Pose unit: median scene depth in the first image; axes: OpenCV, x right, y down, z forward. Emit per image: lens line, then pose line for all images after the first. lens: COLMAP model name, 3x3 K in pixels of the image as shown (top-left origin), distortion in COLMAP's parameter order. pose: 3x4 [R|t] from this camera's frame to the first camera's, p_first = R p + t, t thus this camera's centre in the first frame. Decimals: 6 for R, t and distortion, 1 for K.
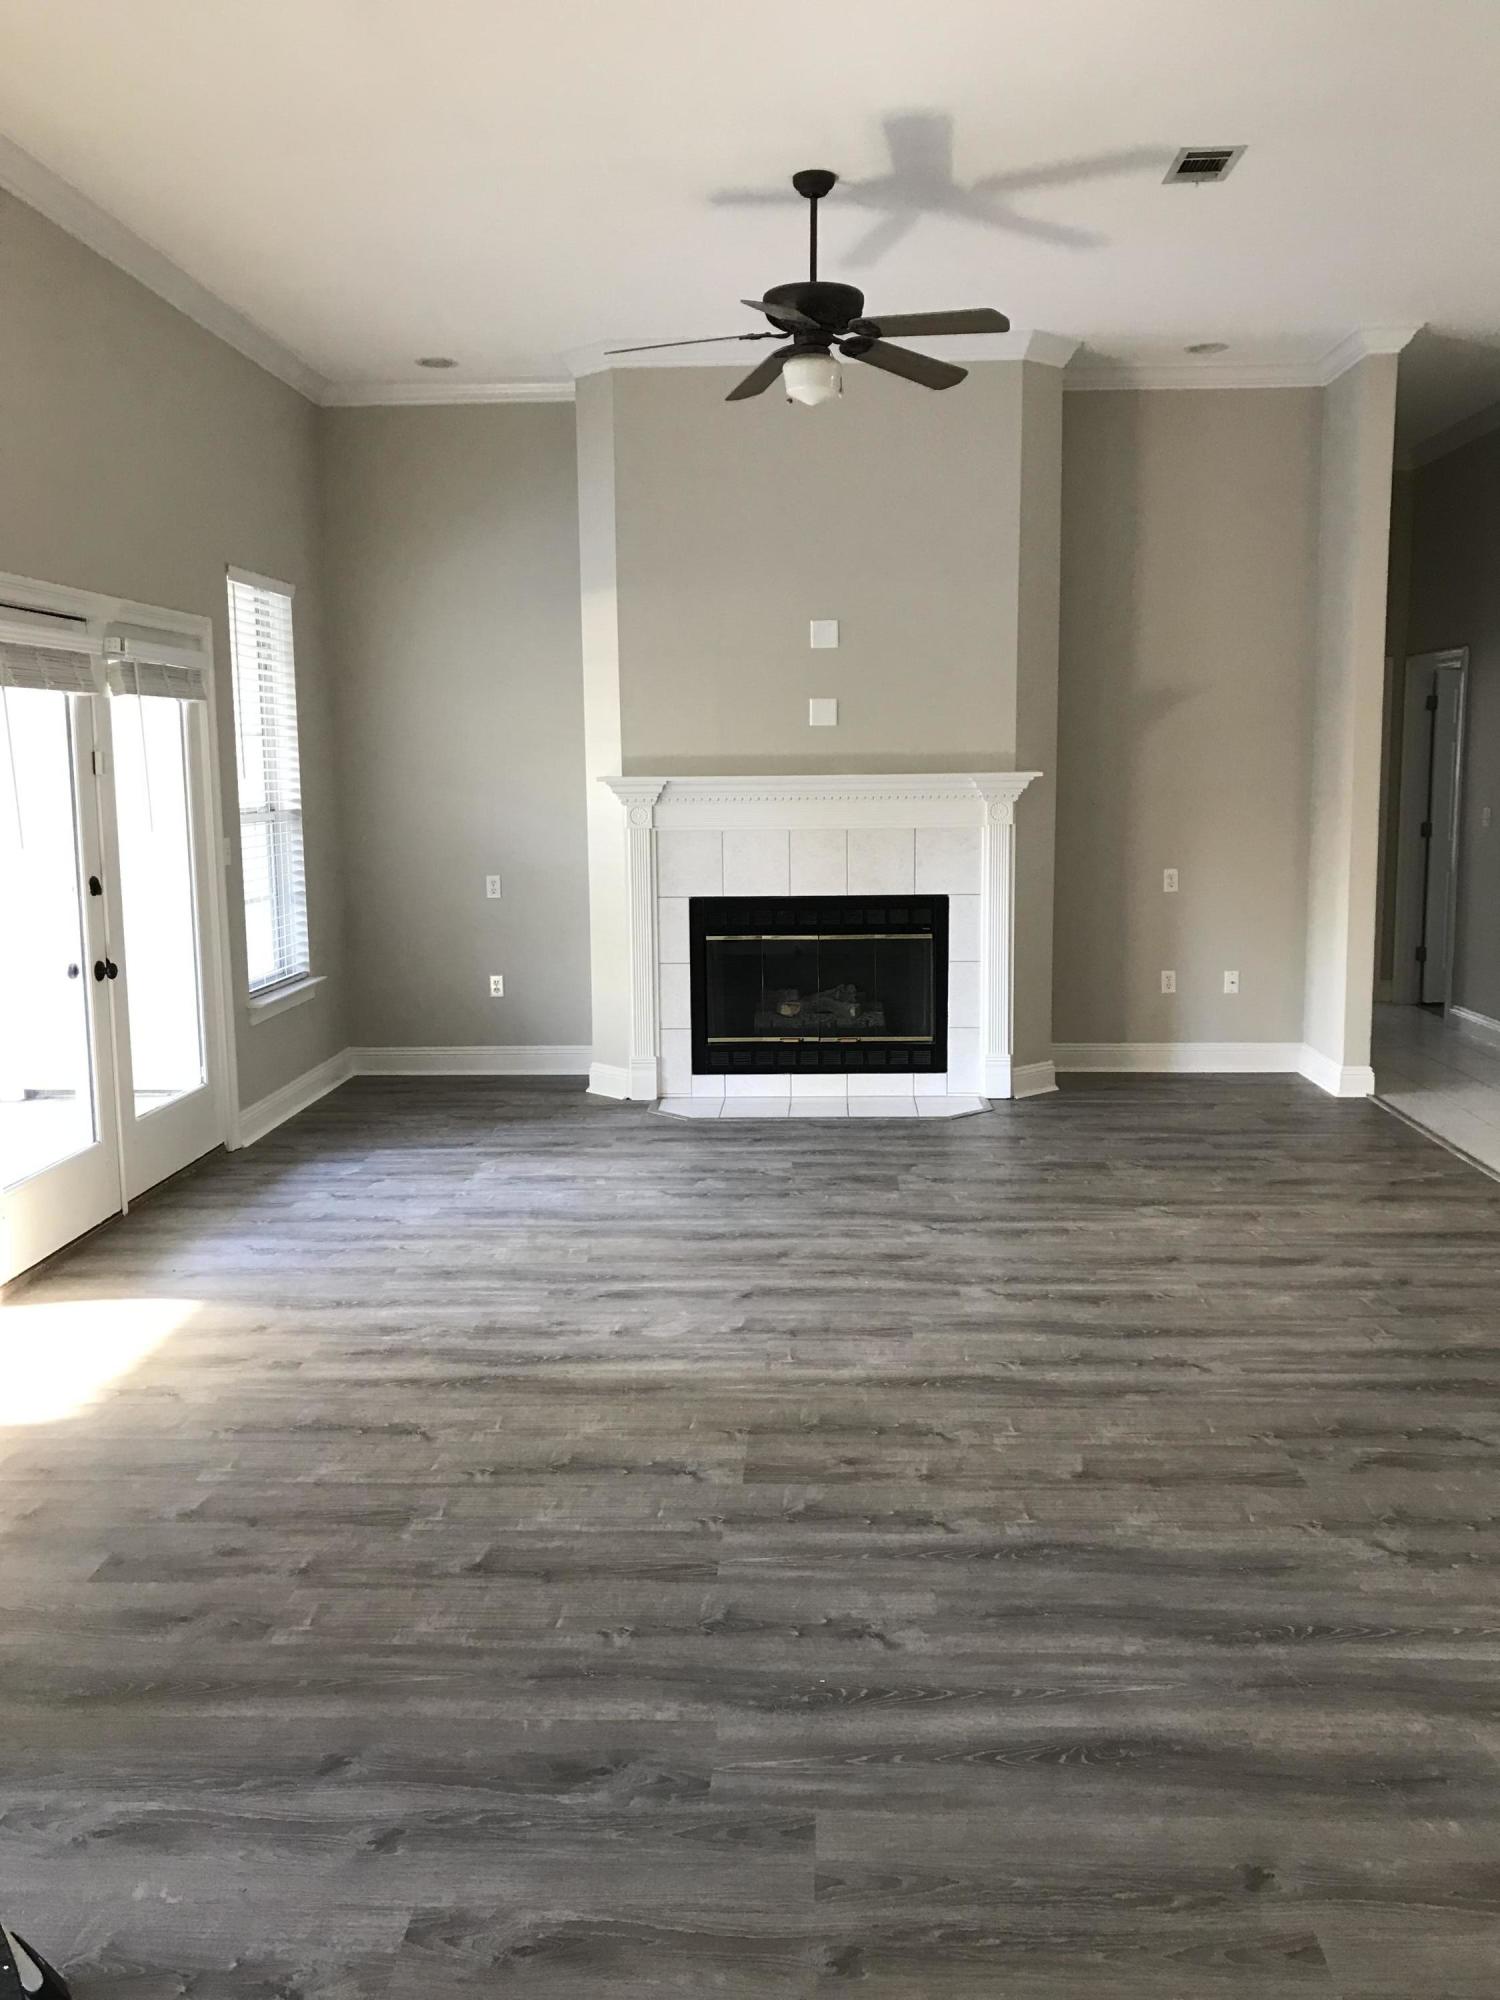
lens RADIAL K [[1651.5, 0, 753.1], [0, 1651.5, 1001.0], [0, 0, 1]] dist [0.028054, -0.012418]
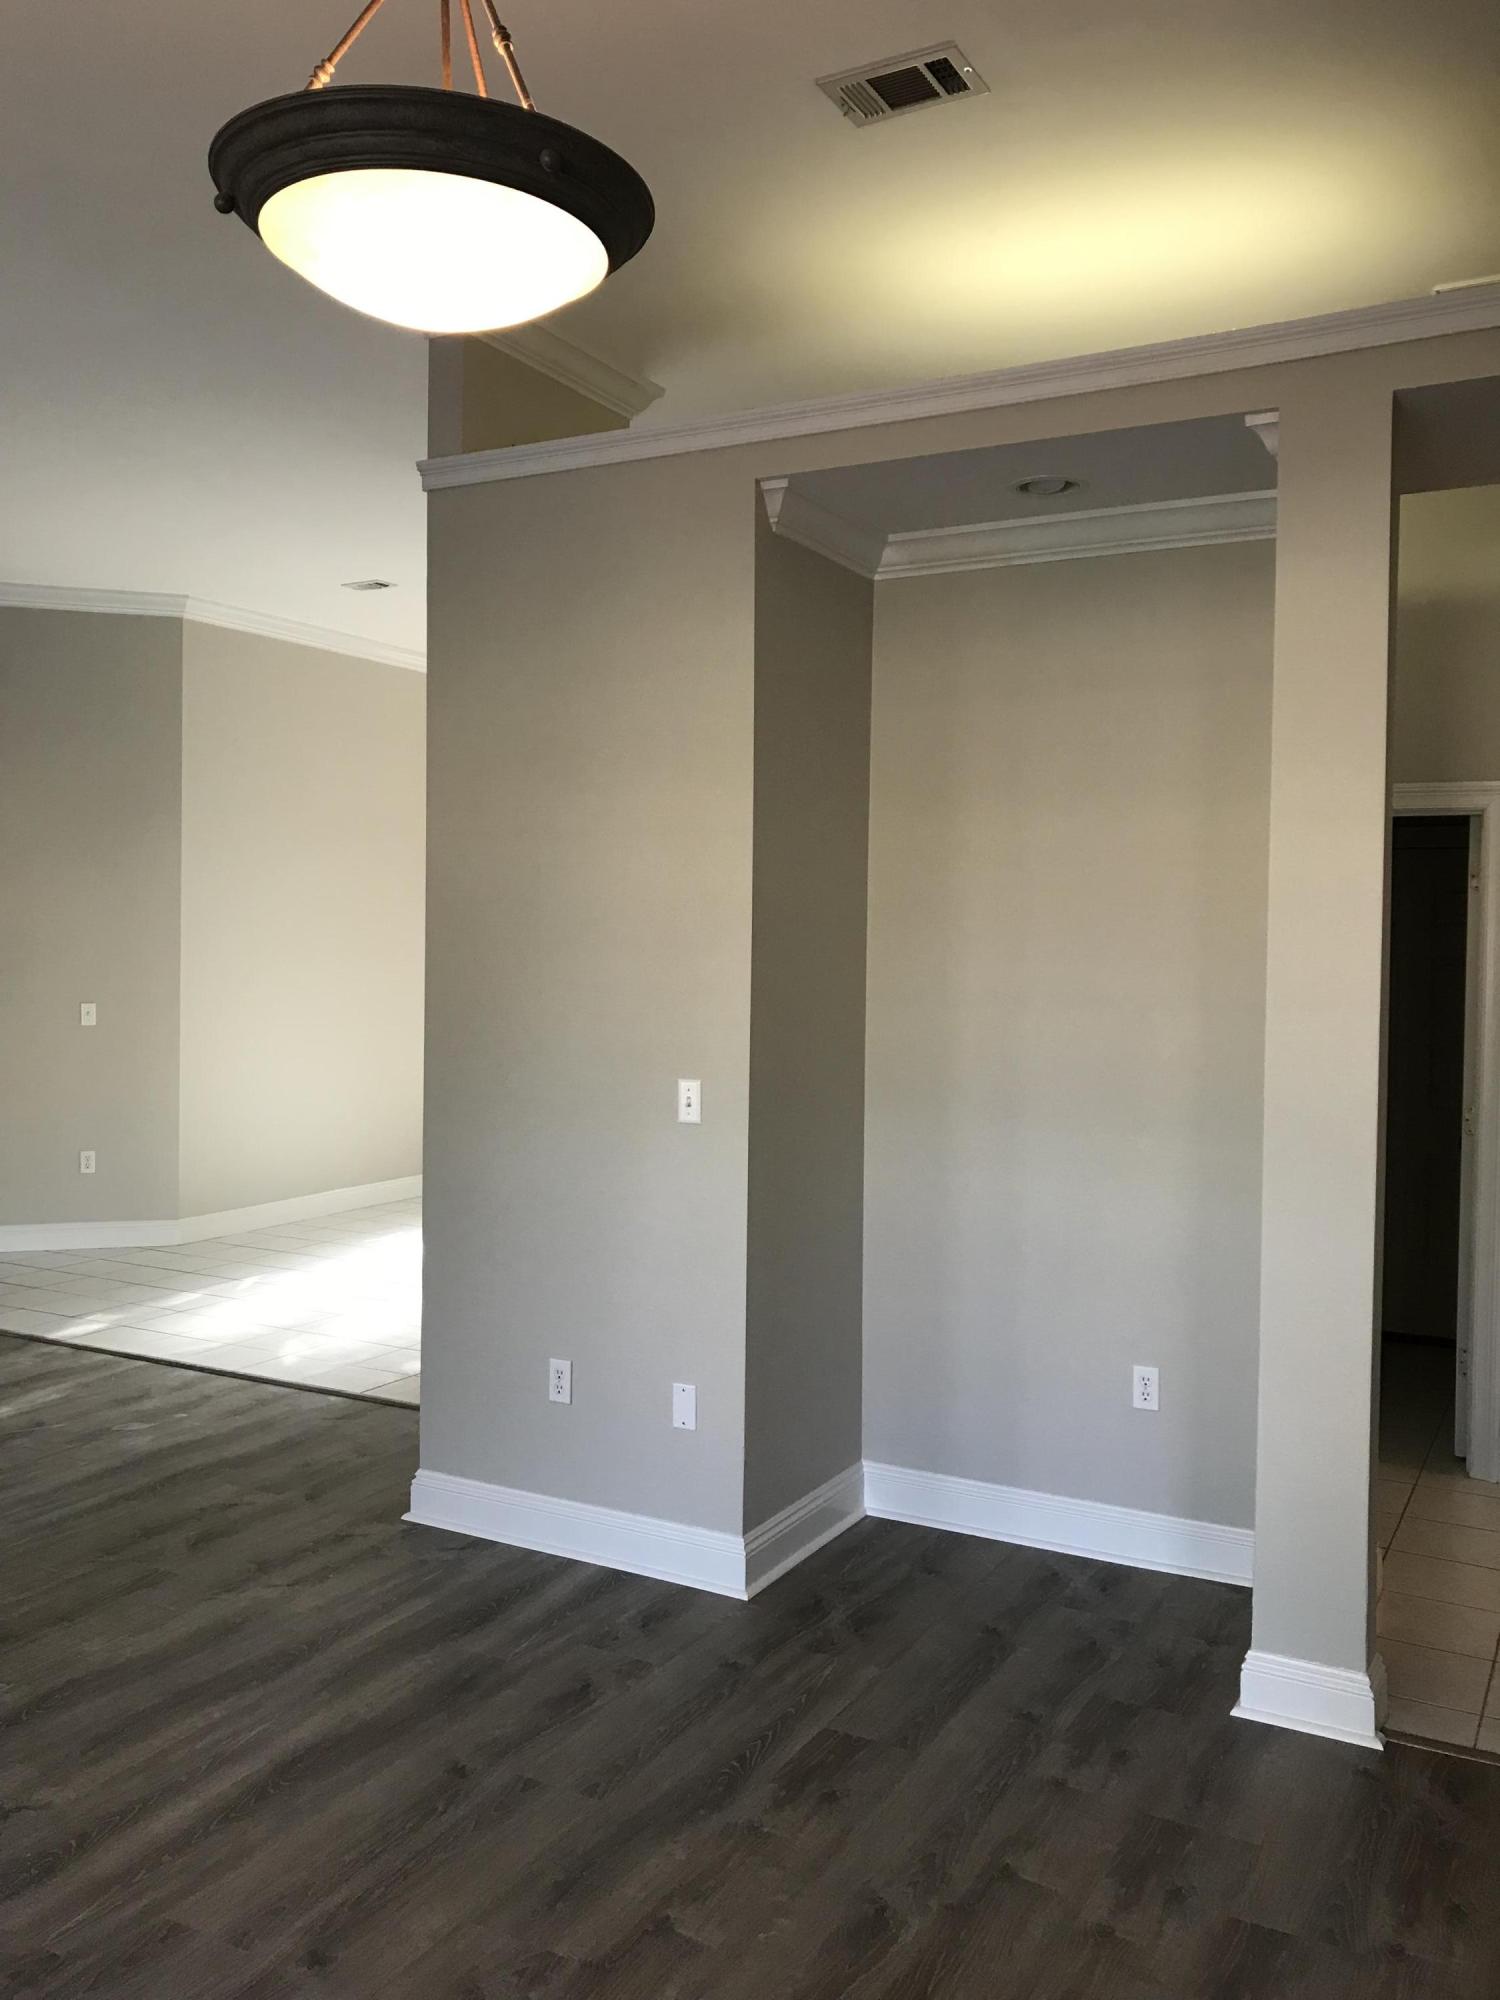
lens RADIAL K [[1651.5, 0, 750.8], [0, 1651.5, 998.1], [0, 0, 1]] dist [0.028054, -0.012418]
pose [[0.441892, -0.017065, 0.896906, -0.705022], [0.111961, 0.993051, -0.036267, -0.040379], [-0.890054, 0.116444, 0.440732, 0.065871]]
